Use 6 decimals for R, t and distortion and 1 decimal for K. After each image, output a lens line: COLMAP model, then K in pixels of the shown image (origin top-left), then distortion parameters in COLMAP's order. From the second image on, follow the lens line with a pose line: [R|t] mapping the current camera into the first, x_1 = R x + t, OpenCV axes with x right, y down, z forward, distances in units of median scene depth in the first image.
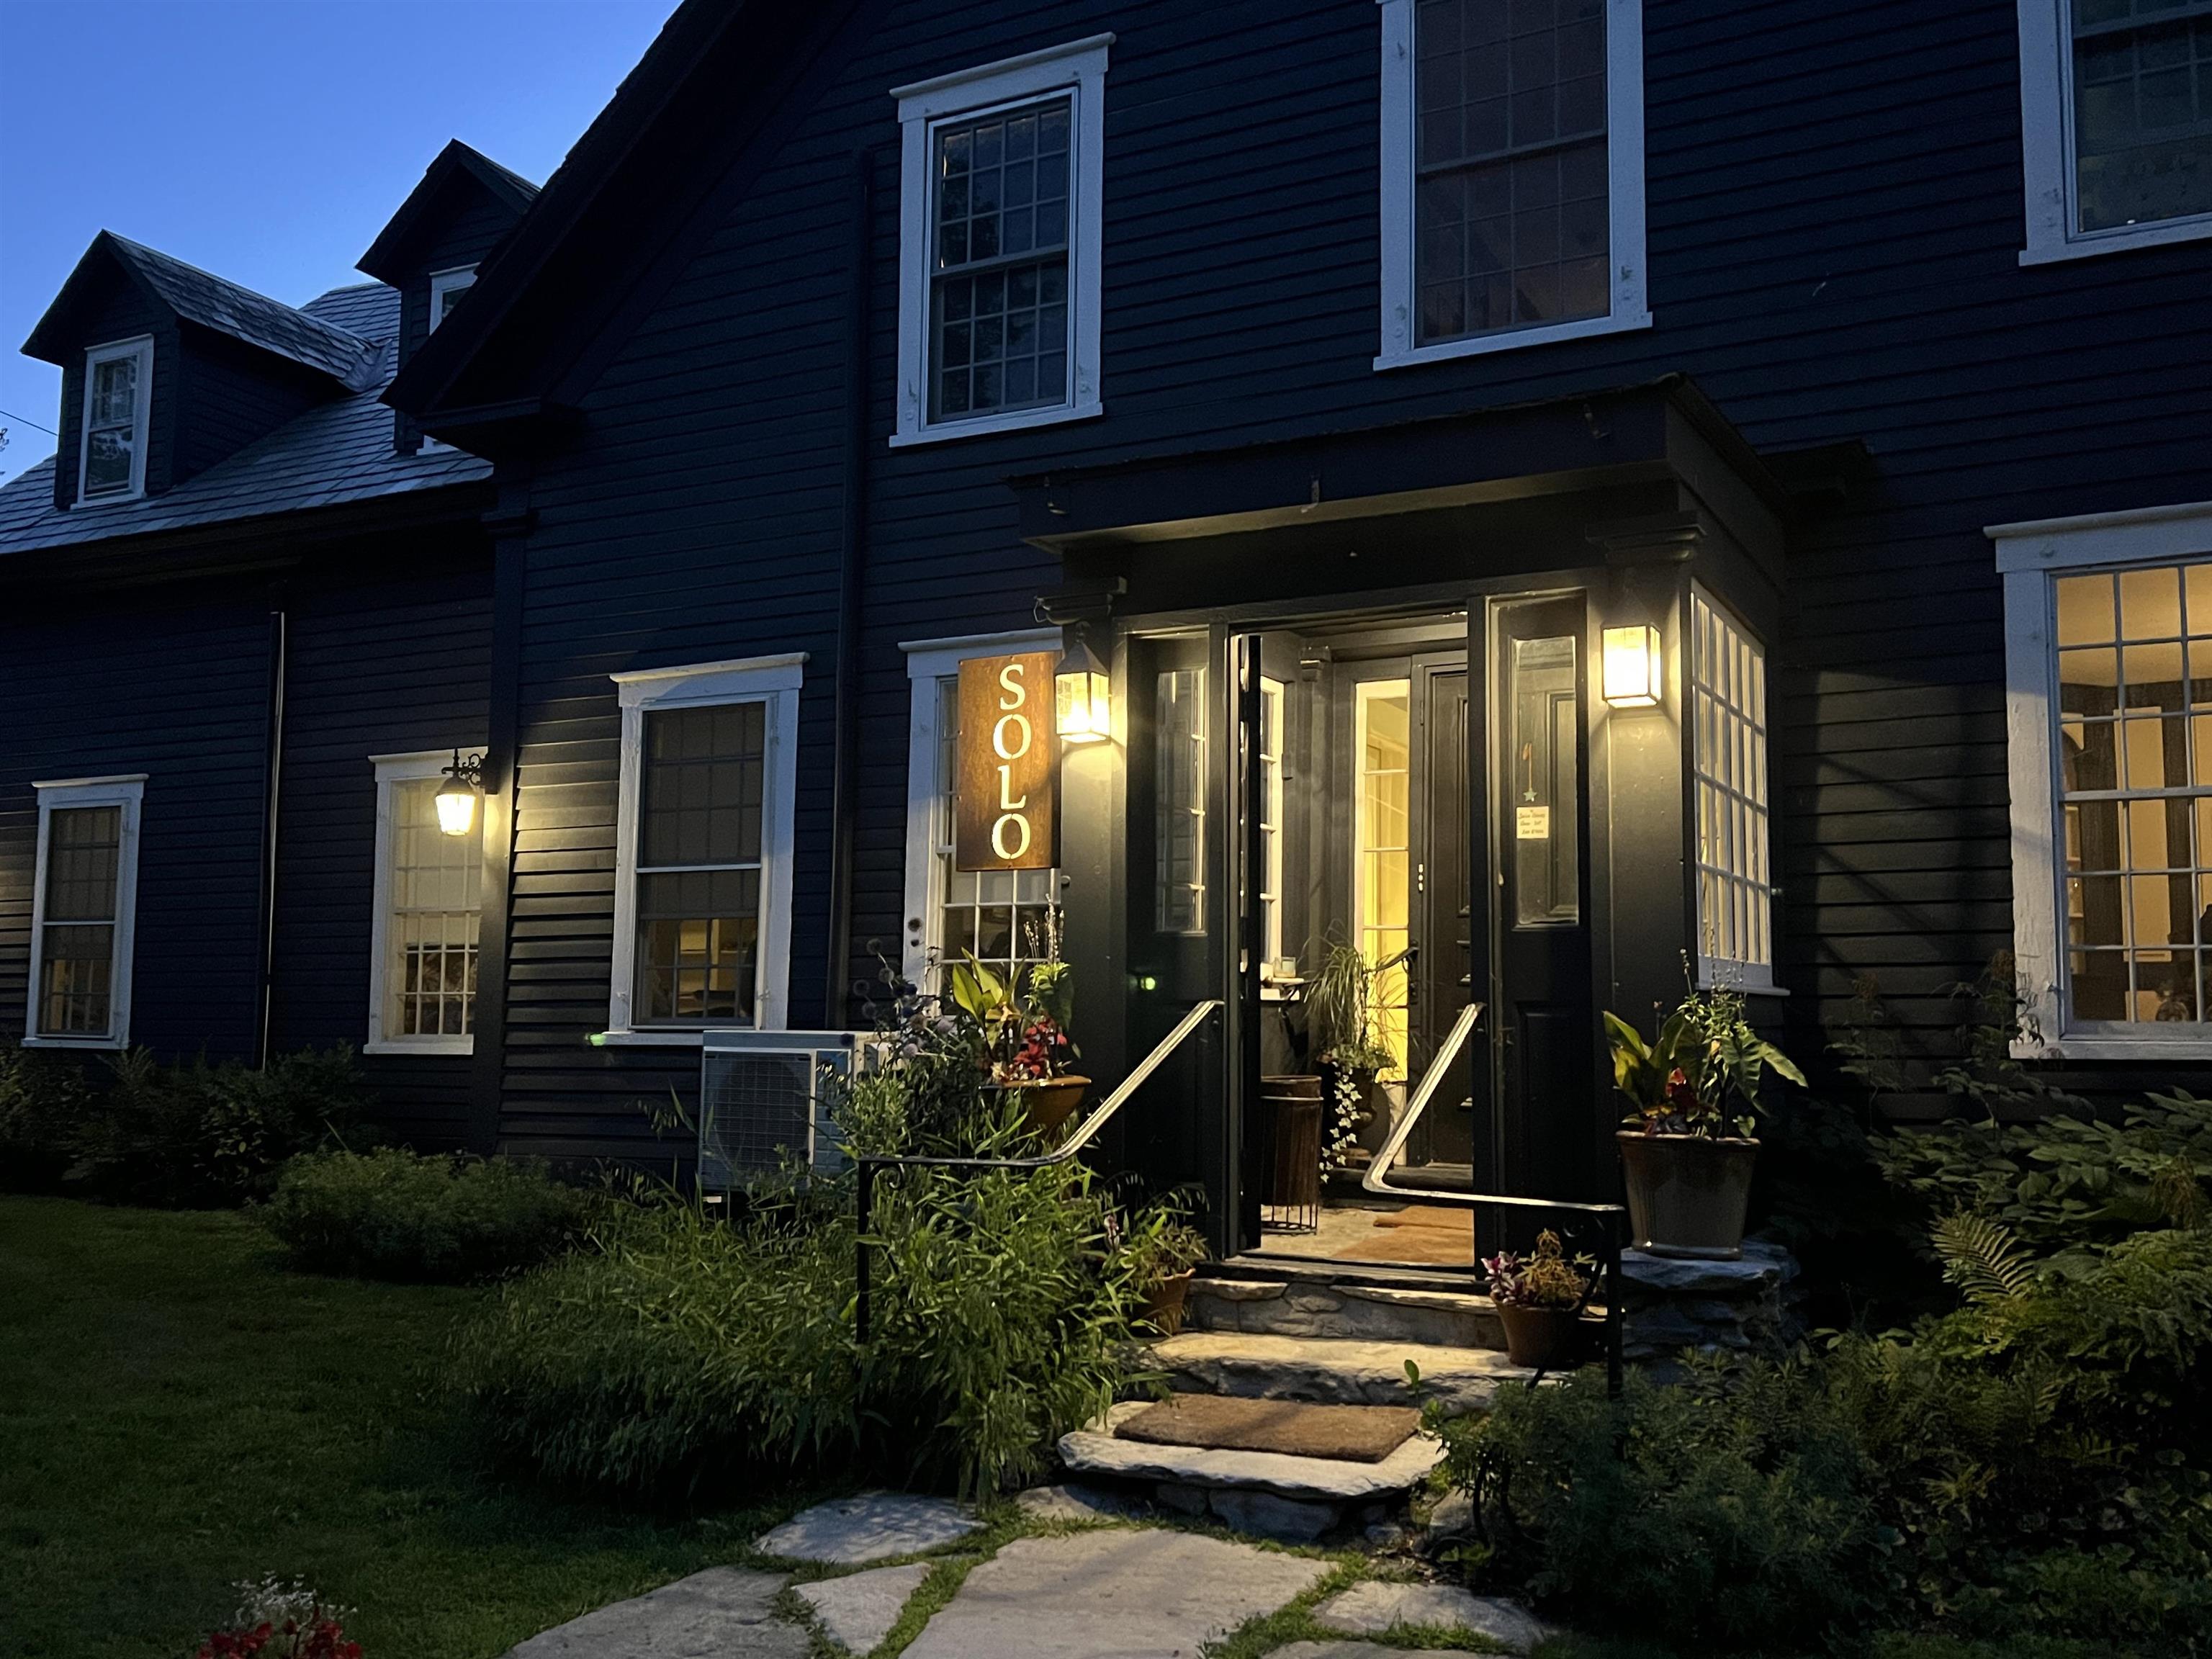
lens RADIAL K [[1891.9, 0, 1106.0], [0, 1891.9, 829.5], [0, 0, 1]] dist [0.180061, -0.456192]
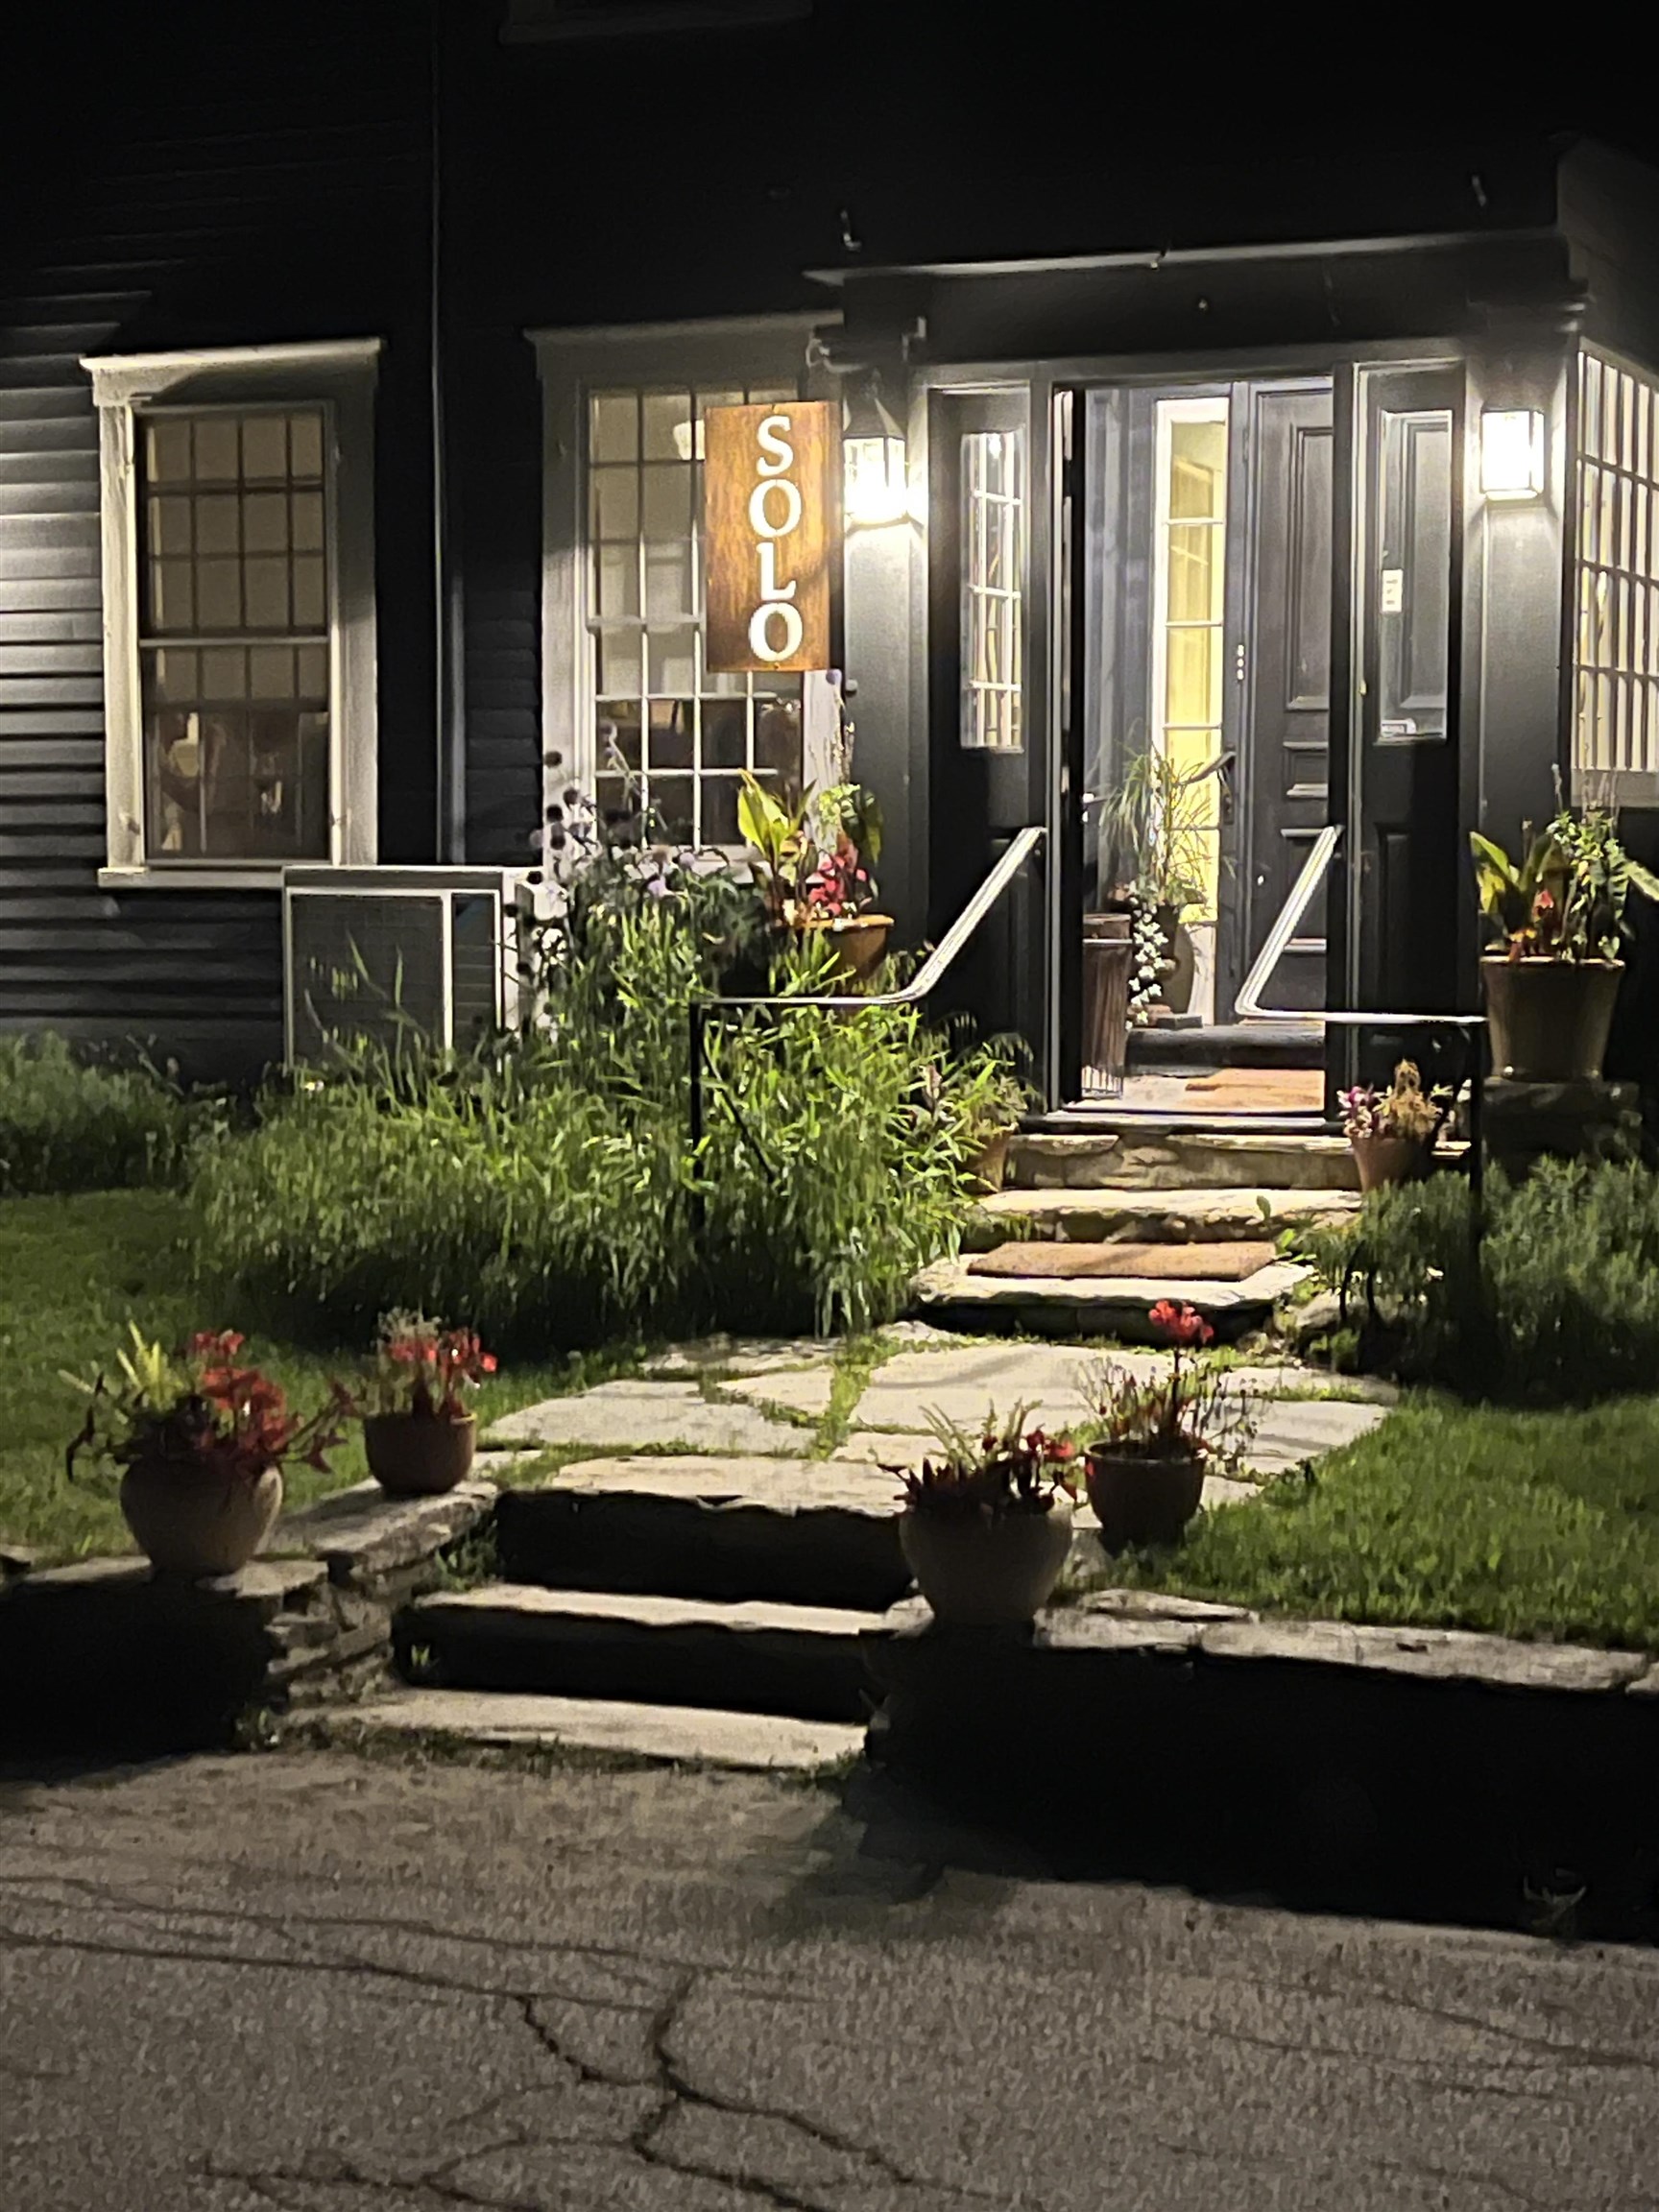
lens RADIAL K [[4143.2, 0, 829.5], [0, 4143.2, 1106.0], [0, 0, 1]] dist [0.391747, -2.346032]
pose [[0.993421, -0.019026, 0.112929, -0.266491], [0.000318, 0.986558, 0.163414, -0.100487], [-0.114520, -0.162302, 0.980073, -0.926090]]
